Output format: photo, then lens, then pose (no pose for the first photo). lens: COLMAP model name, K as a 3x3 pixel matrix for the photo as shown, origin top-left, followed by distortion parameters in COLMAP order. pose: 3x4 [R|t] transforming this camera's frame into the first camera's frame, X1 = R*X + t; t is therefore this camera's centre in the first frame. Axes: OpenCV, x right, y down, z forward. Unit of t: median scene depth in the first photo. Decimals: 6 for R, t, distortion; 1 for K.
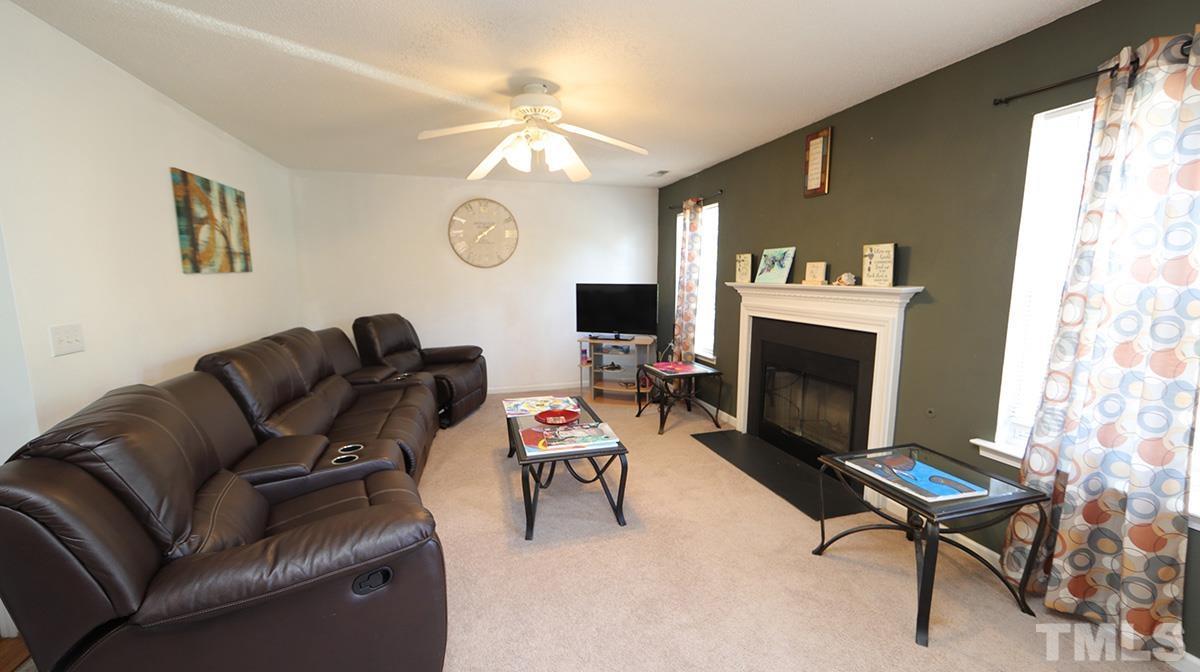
lens RADIAL K [[466.5, 0, 603.2], [0, 466.5, 337.8], [0, 0, 1]] dist [-0.001074, 0.000064]
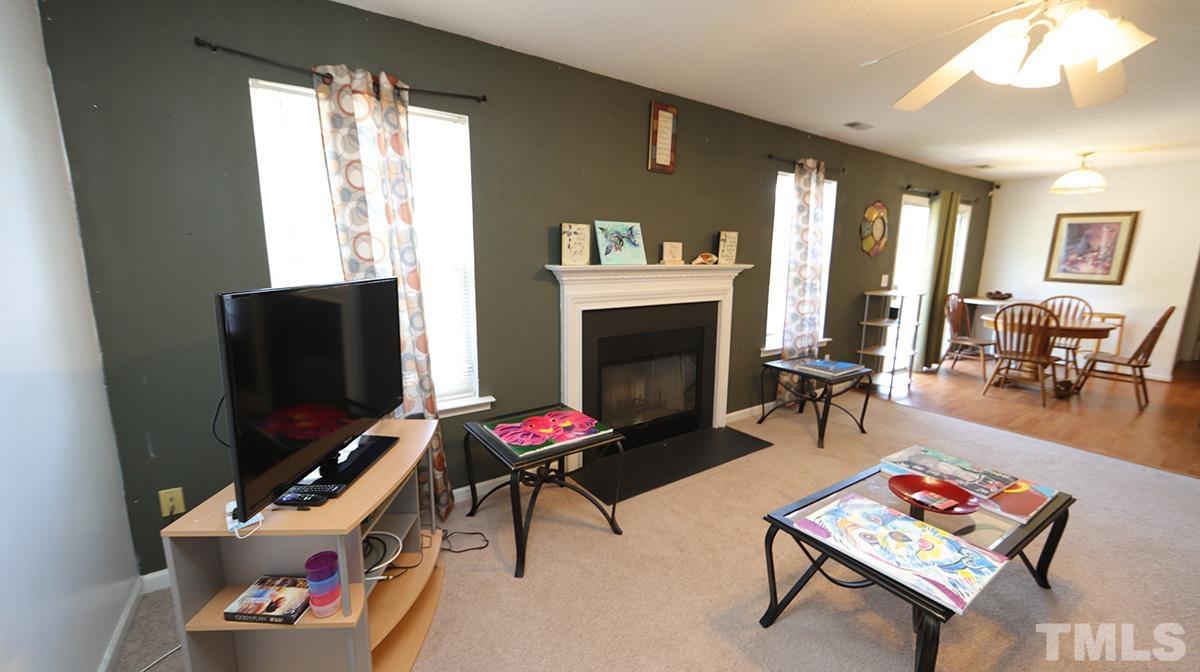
lens RADIAL K [[466.5, 0, 603.2], [0, 466.5, 337.8], [0, 0, 1]] dist [-0.001074, 0.000064]
pose [[-0.306003, -0.171878, 0.936387, -0.464368], [0.117372, 0.969254, 0.216267, -0.193172], [-0.944768, 0.176084, -0.276421, 1.424003]]
